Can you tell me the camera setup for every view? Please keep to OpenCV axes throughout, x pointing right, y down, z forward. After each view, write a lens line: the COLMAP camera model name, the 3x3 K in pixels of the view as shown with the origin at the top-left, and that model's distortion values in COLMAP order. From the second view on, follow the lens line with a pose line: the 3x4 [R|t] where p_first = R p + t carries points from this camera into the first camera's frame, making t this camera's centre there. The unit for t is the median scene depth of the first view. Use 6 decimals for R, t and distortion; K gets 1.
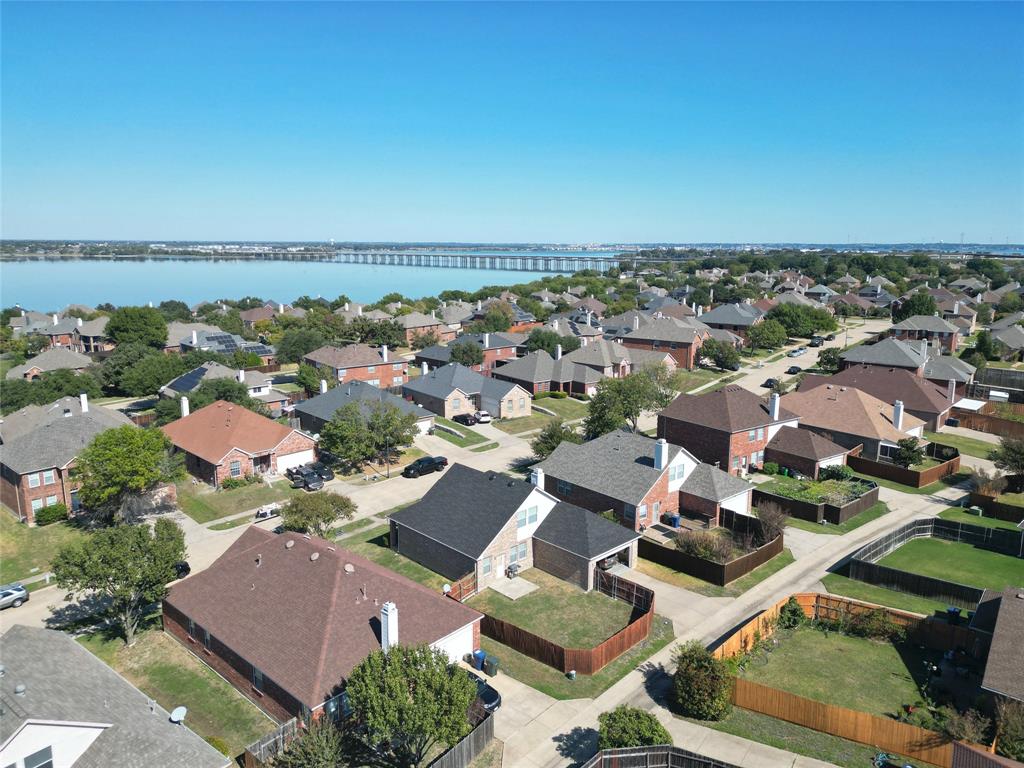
lens RADIAL K [[714.4, 0, 513.1], [0, 714.4, 378.2], [0, 0, 1]] dist [0.081017, -0.084521]
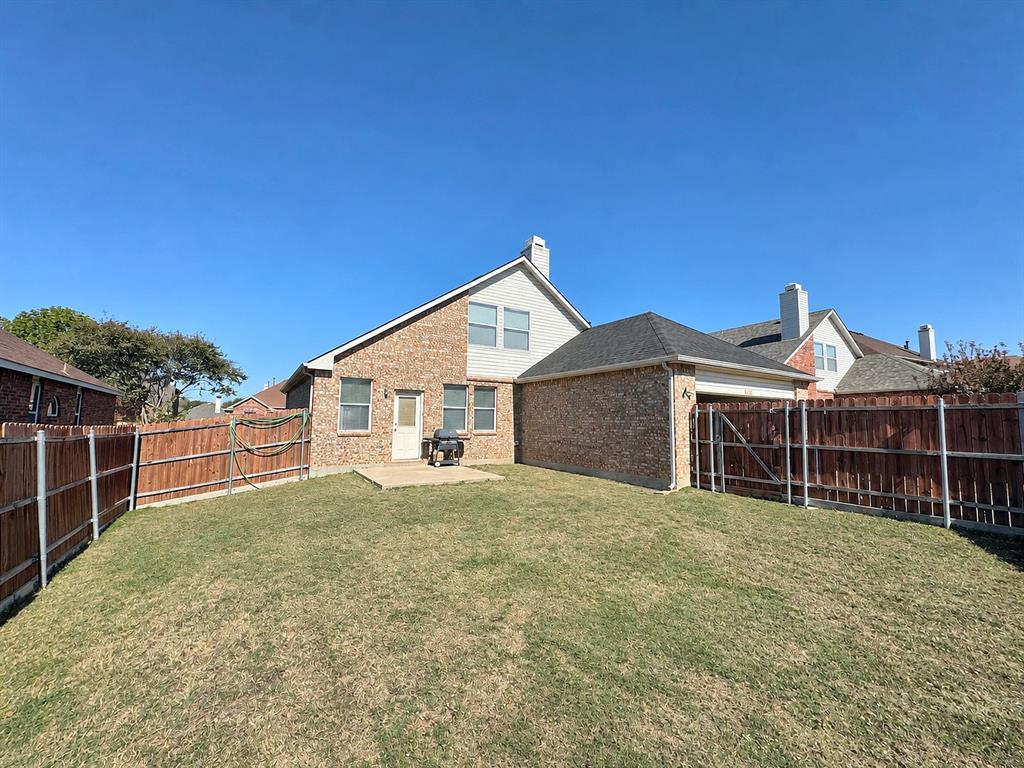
lens RADIAL K [[405.2, 0, 512.3], [0, 405.2, 383.8], [0, 0, 1]] dist [-0.000099, 0.000242]
pose [[0.979709, -0.004318, -0.200378, 0.075486], [-0.052671, 0.959080, -0.278194, 0.300012], [0.193380, 0.283103, 0.939392, 0.827319]]
